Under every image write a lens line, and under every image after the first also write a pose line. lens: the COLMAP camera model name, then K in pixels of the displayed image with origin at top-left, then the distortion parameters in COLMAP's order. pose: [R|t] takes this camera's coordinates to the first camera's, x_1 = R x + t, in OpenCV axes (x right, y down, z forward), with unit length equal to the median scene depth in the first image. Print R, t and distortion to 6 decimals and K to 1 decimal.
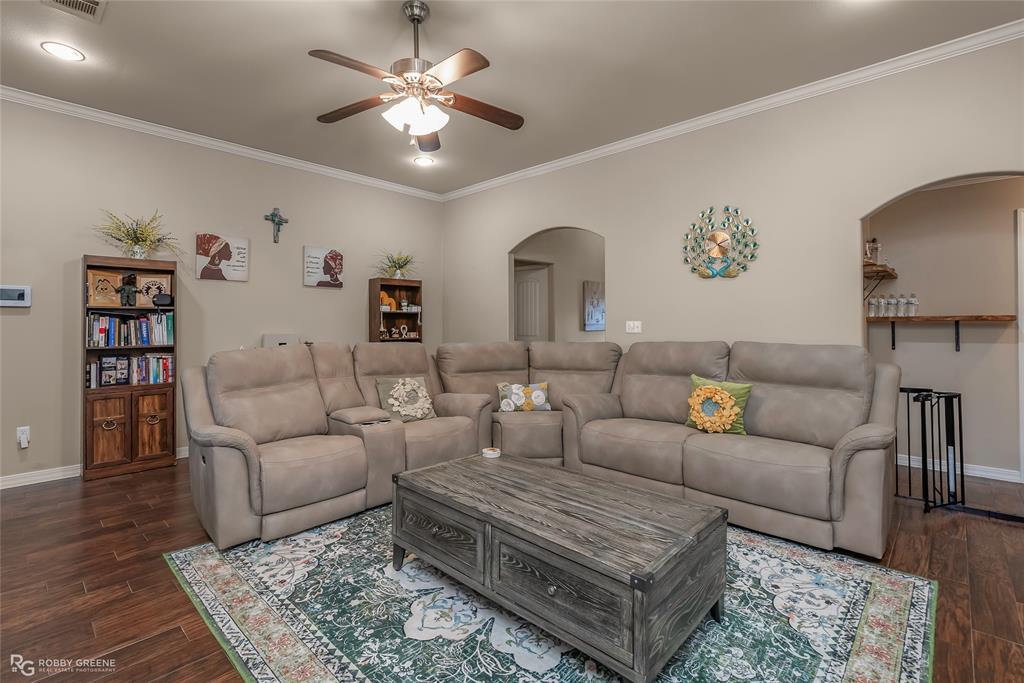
lens RADIAL K [[468.6, 0, 513.4], [0, 468.6, 319.2], [0, 0, 1]] dist [-0.008494, 0.001153]
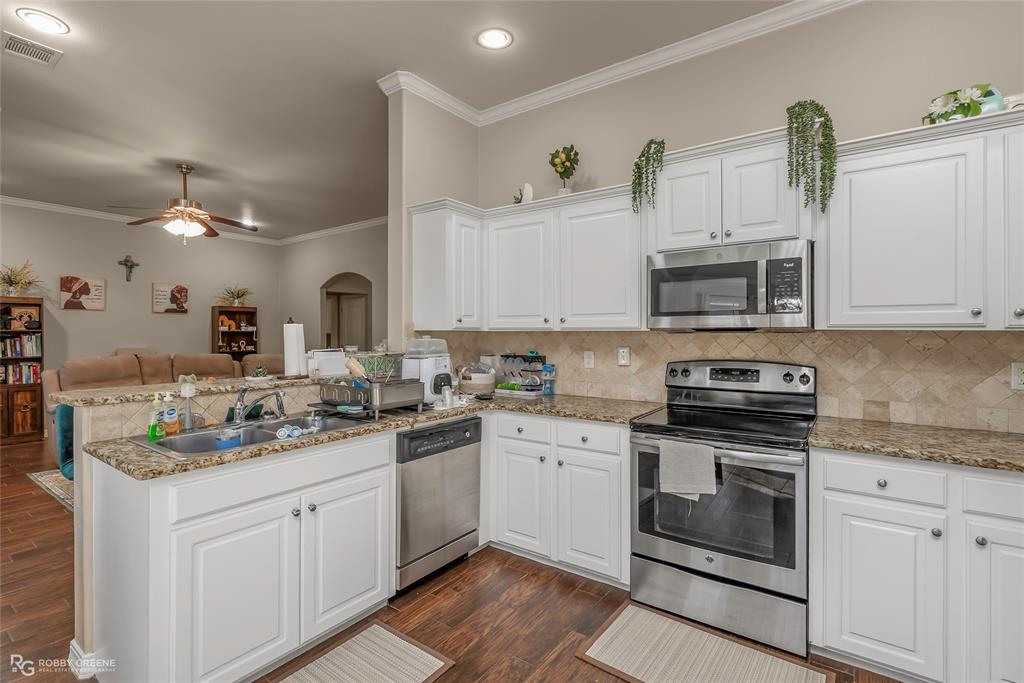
lens RADIAL K [[468.6, 0, 515.2], [0, 468.6, 335.0], [0, 0, 1]] dist [-0.008494, 0.001153]
pose [[0.990981, -0.001109, 0.133998, 0.509088], [-0.000101, 0.999959, 0.009020, -0.022815], [-0.134002, -0.008952, 0.990941, -0.593033]]
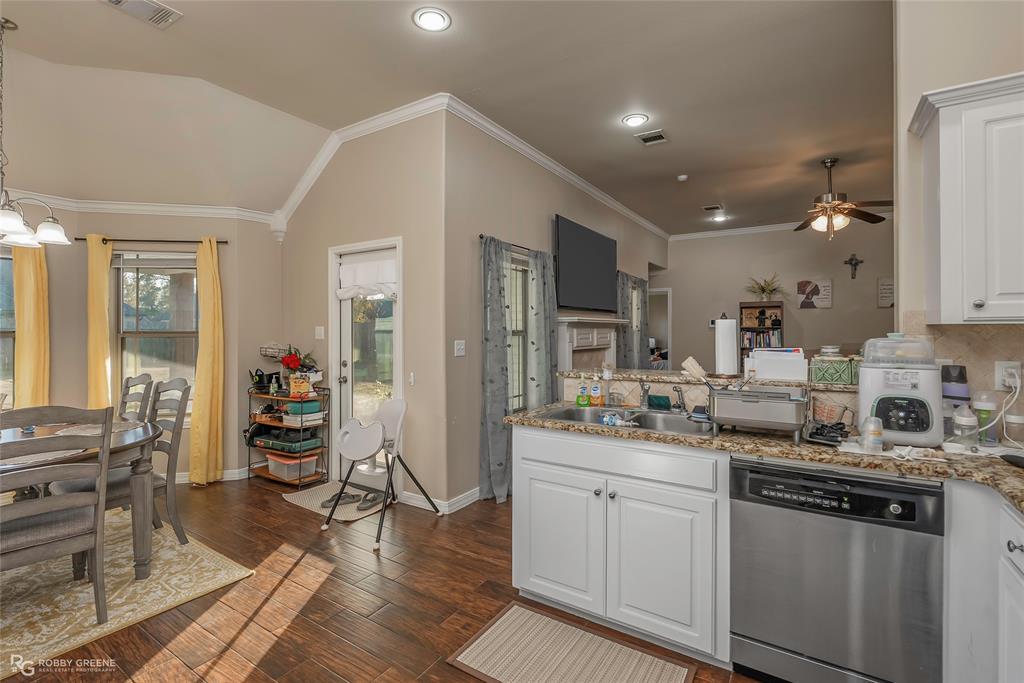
lens RADIAL K [[468.6, 0, 521.1], [0, 468.6, 328.0], [0, 0, 1]] dist [-0.008494, 0.001153]
pose [[0.192574, -0.005283, -0.981268, 0.818587], [0.009161, 0.999952, -0.003586, -0.021926], [0.981240, -0.008299, 0.192613, -0.311113]]
